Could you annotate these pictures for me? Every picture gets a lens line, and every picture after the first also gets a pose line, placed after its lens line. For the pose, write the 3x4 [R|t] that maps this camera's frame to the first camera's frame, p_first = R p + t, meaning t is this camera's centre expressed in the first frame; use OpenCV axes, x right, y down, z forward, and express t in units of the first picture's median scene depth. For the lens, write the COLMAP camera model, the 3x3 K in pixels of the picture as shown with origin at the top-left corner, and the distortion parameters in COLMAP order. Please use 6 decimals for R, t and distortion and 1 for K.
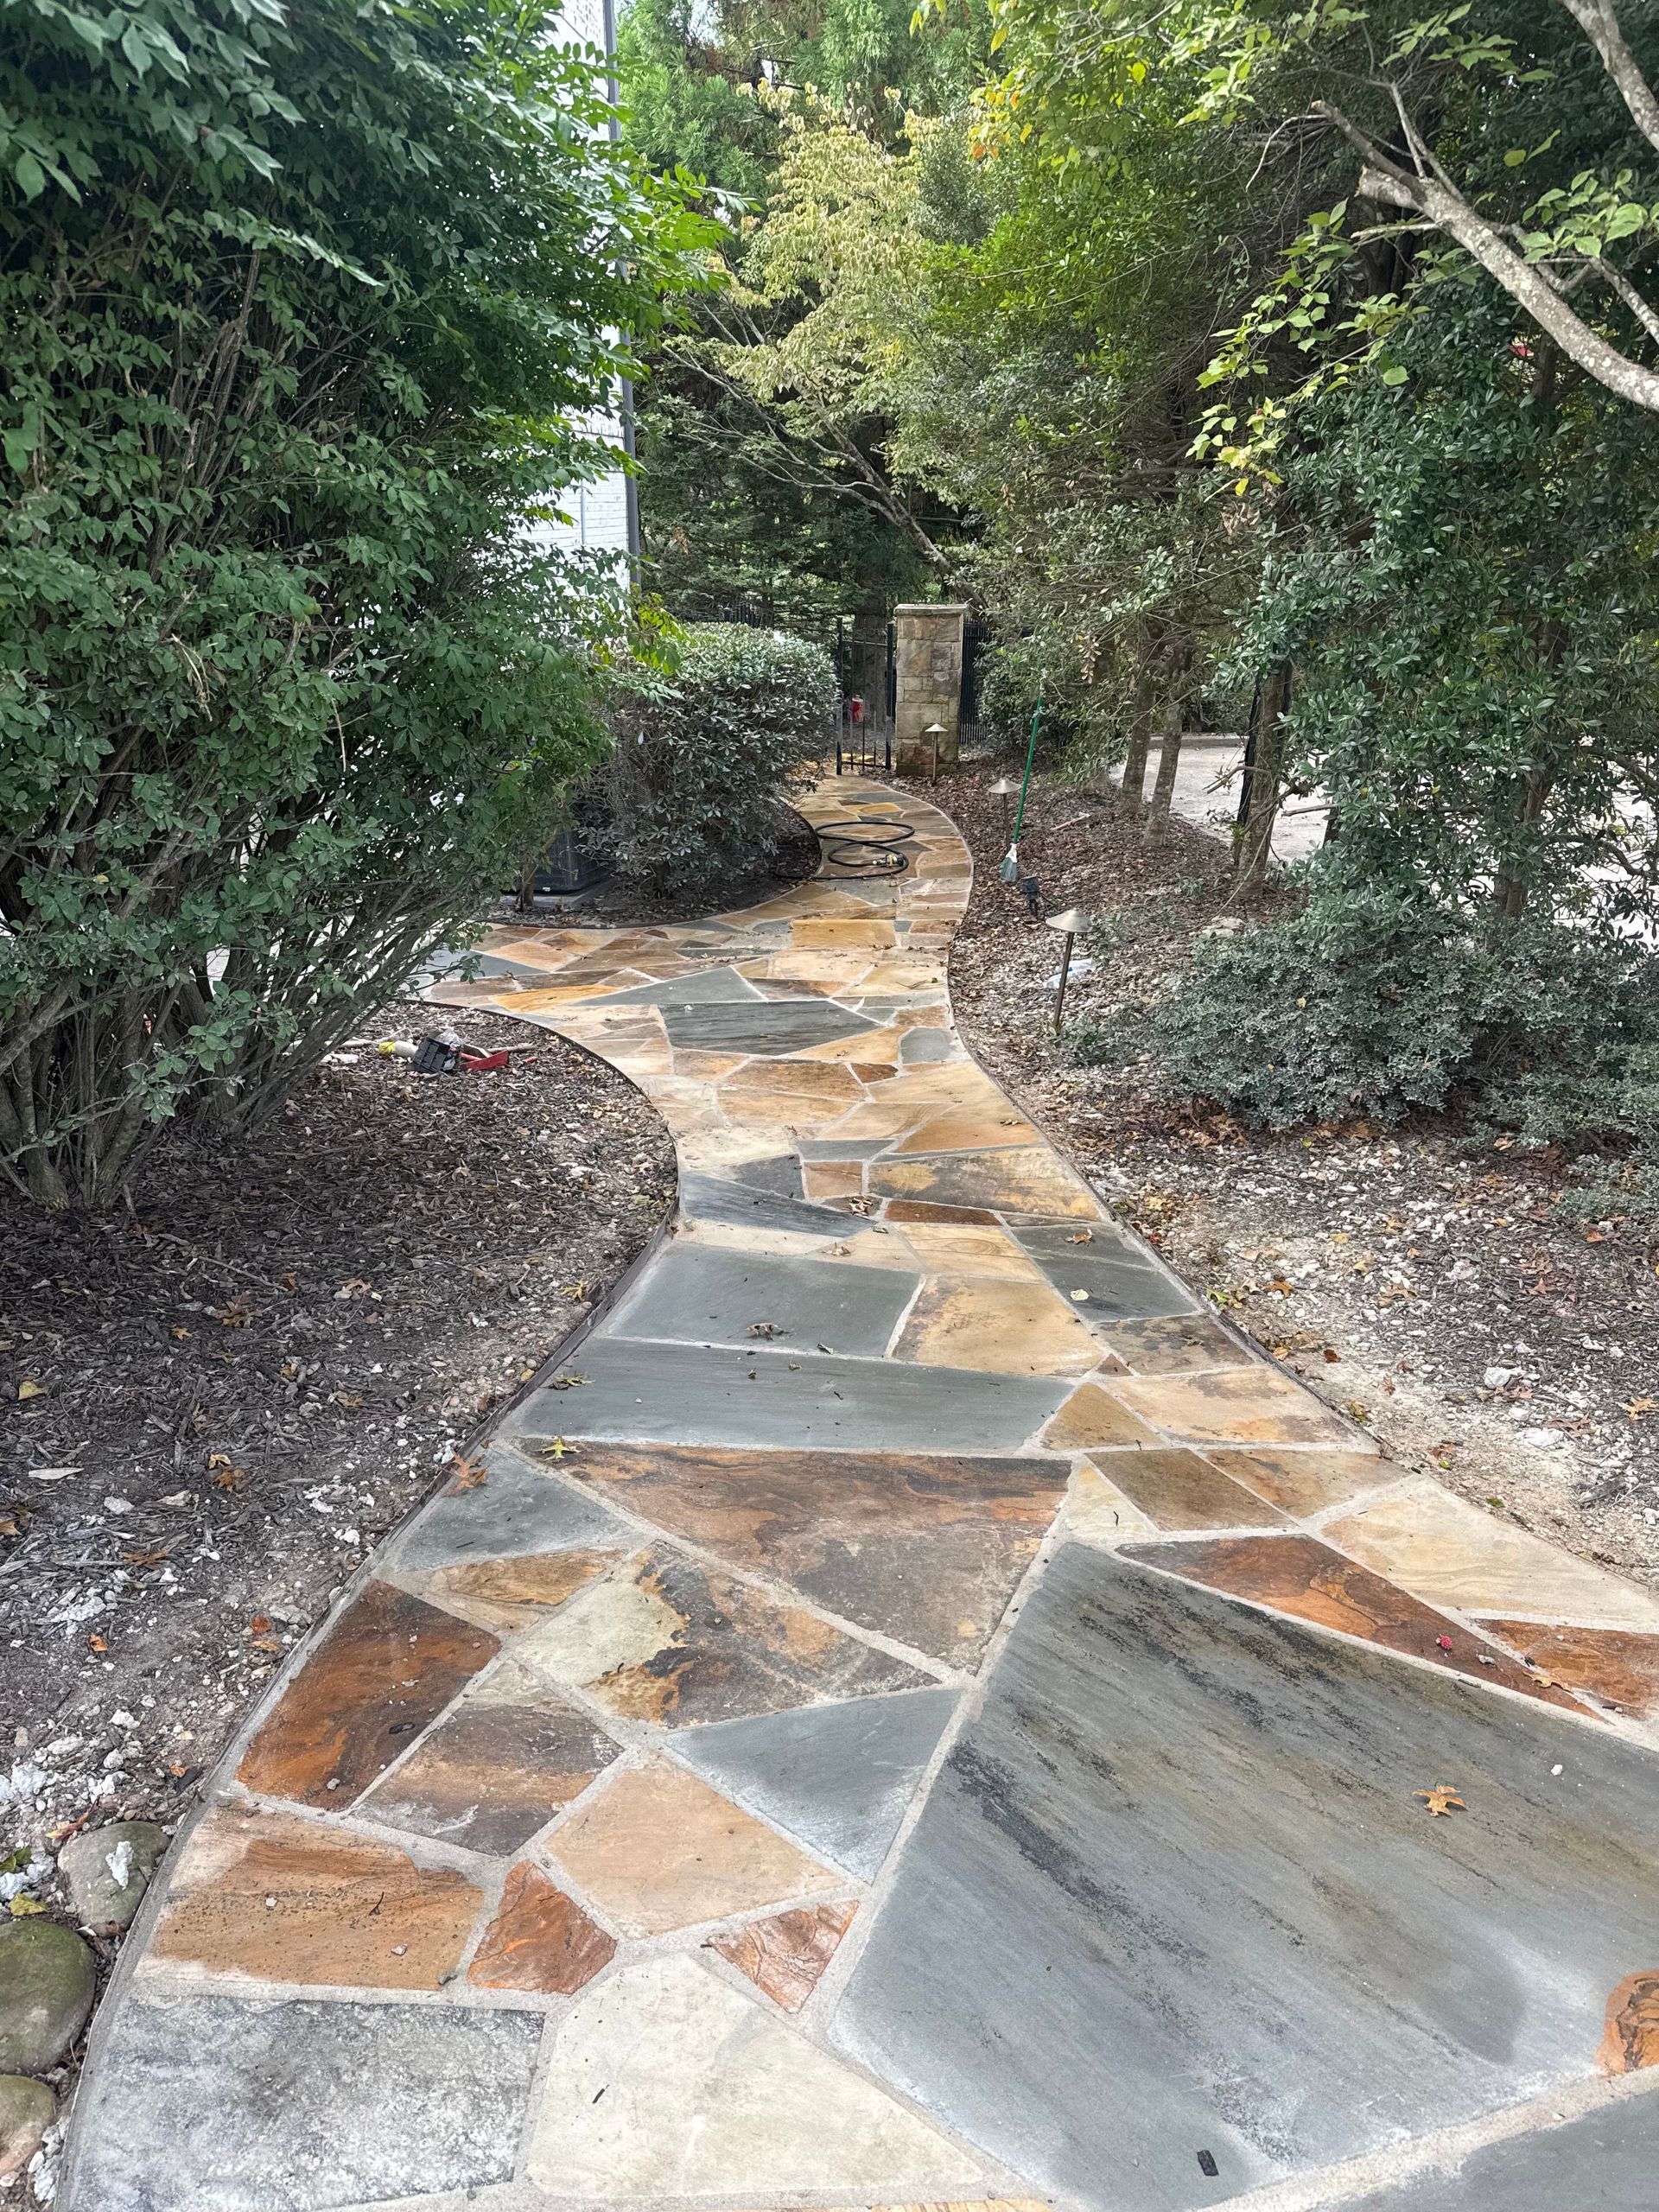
lens RADIAL K [[1566.3, 0, 830.4], [0, 1566.3, 1119.9], [0, 0, 1]] dist [0.008933, -0.020073]
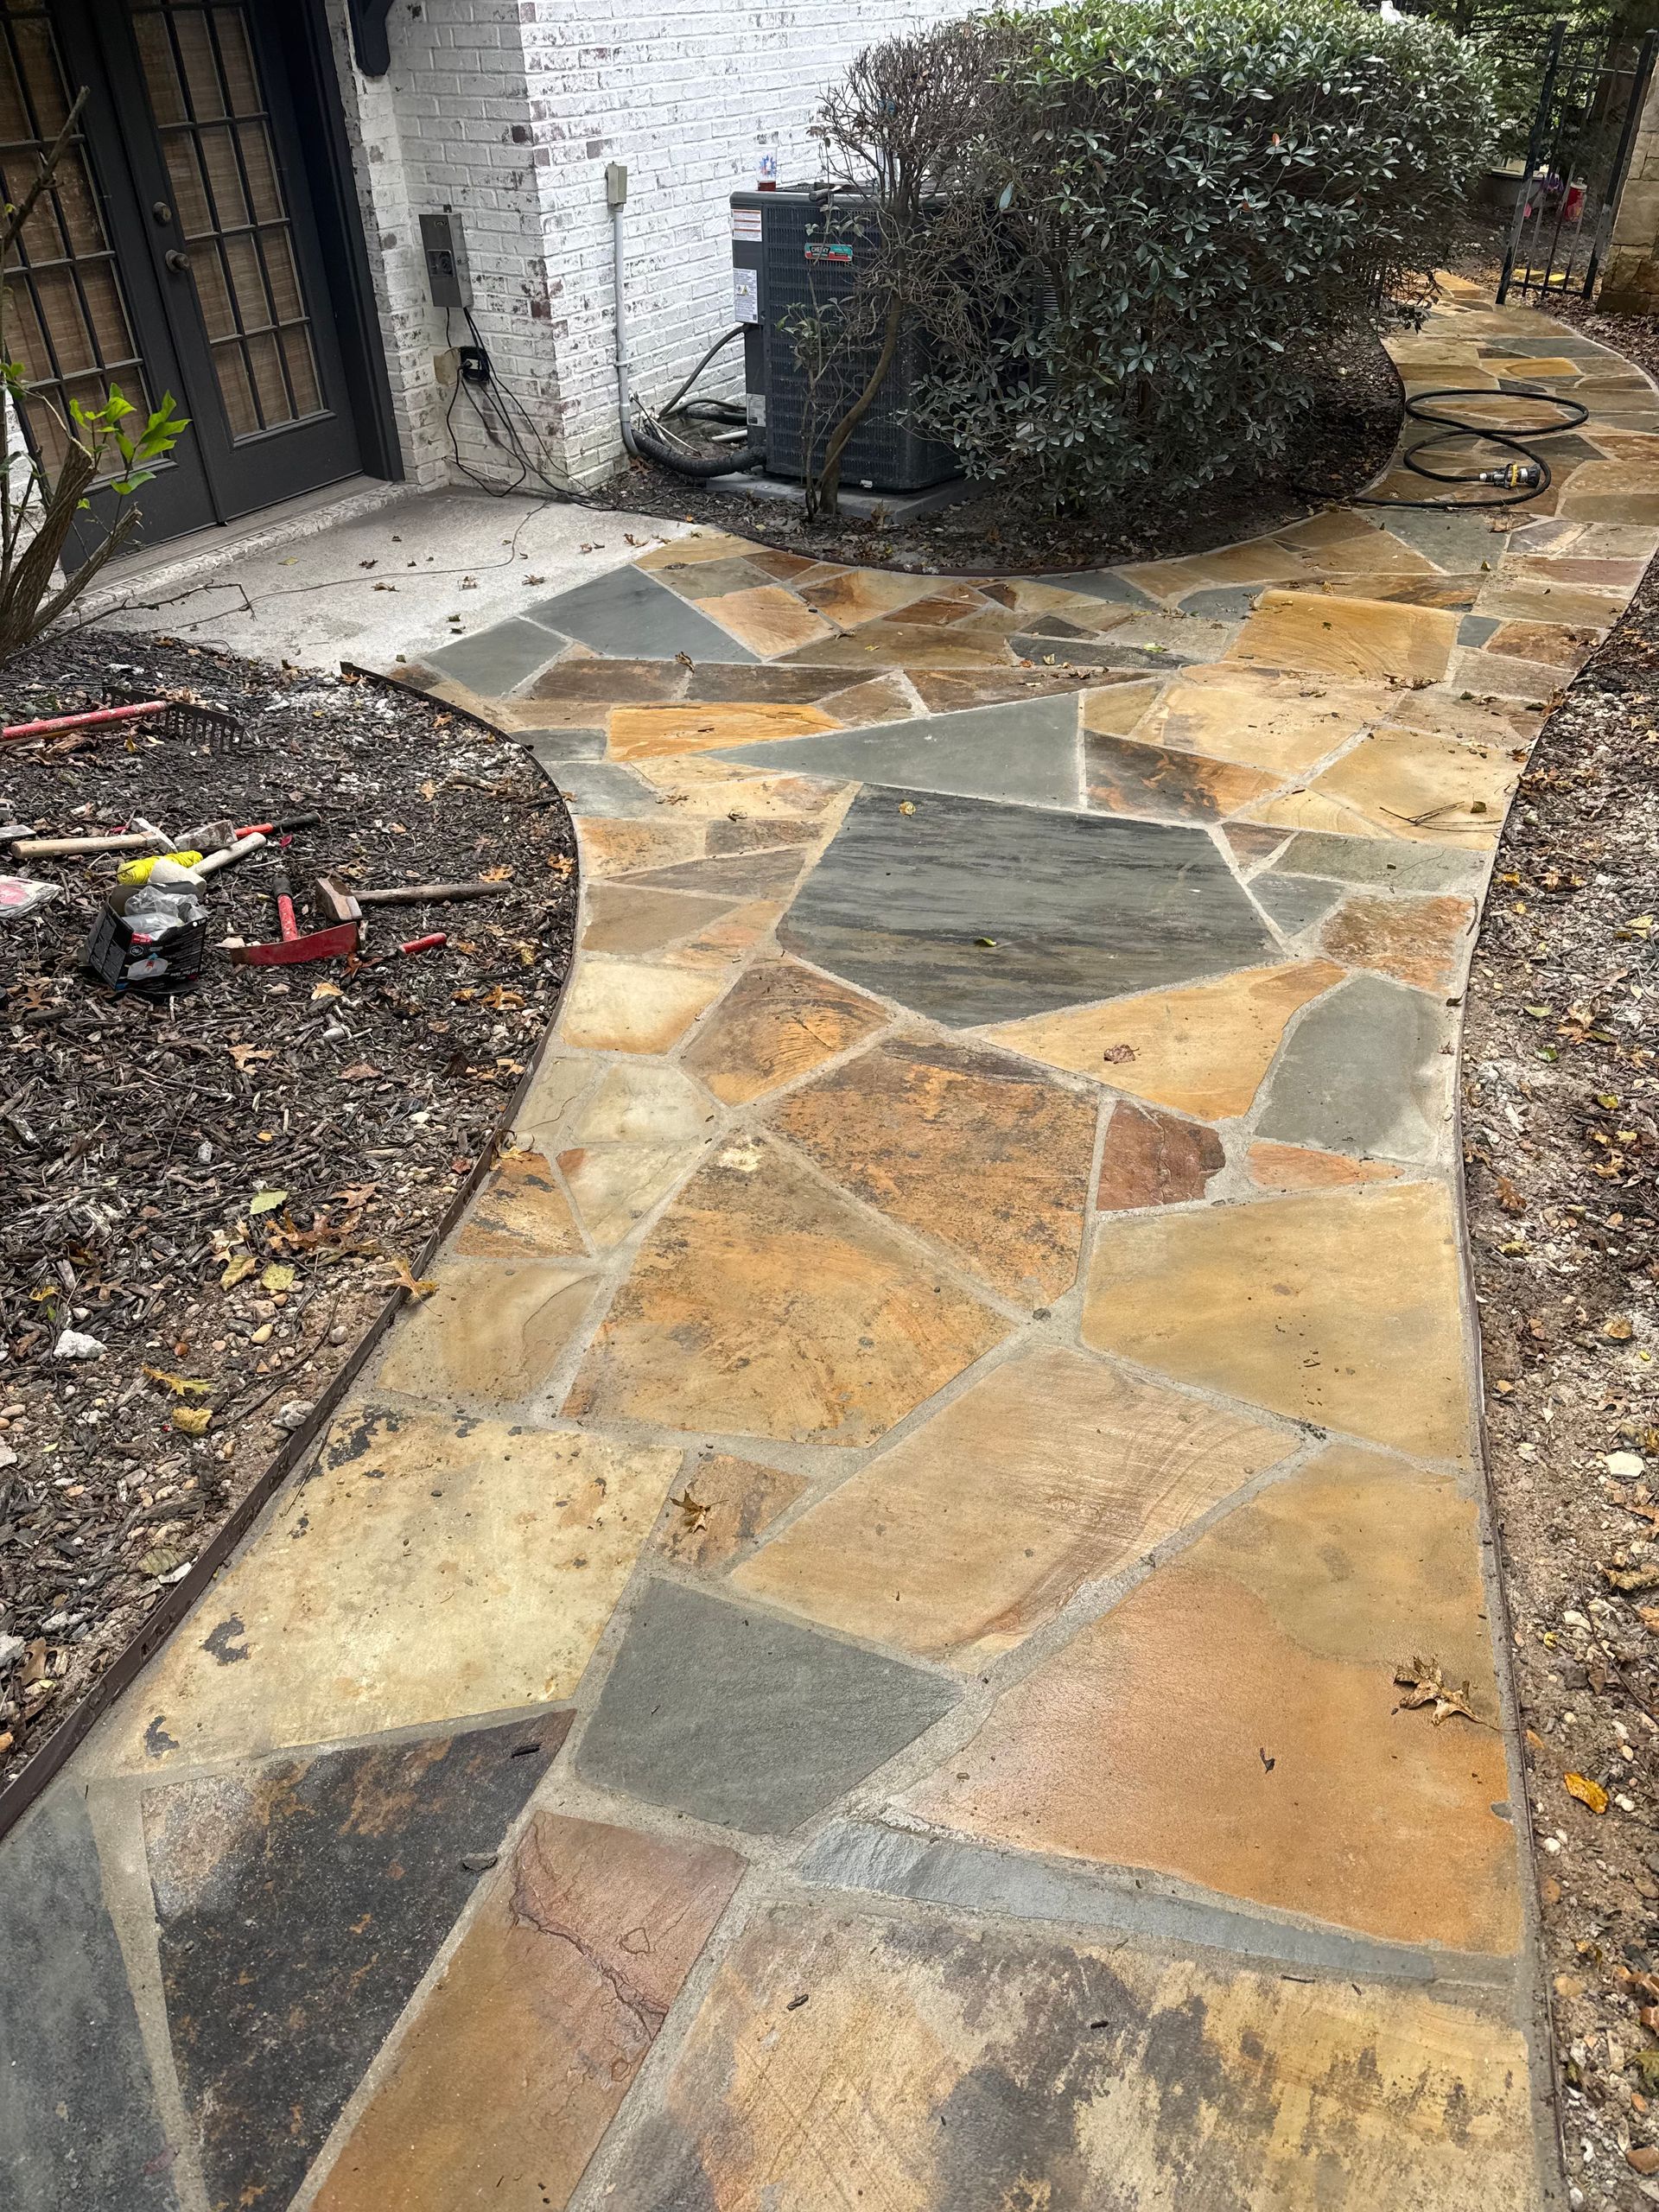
lens RADIAL K [[1566.3, 0, 825.3], [0, 1566.3, 1088.5], [0, 0, 1]] dist [0.008933, -0.020073]
pose [[0.919986, 0.215056, -0.327683, 0.047961], [-0.125797, 0.953811, 0.272799, -0.090785], [0.371215, -0.209750, 0.904547, 0.418573]]
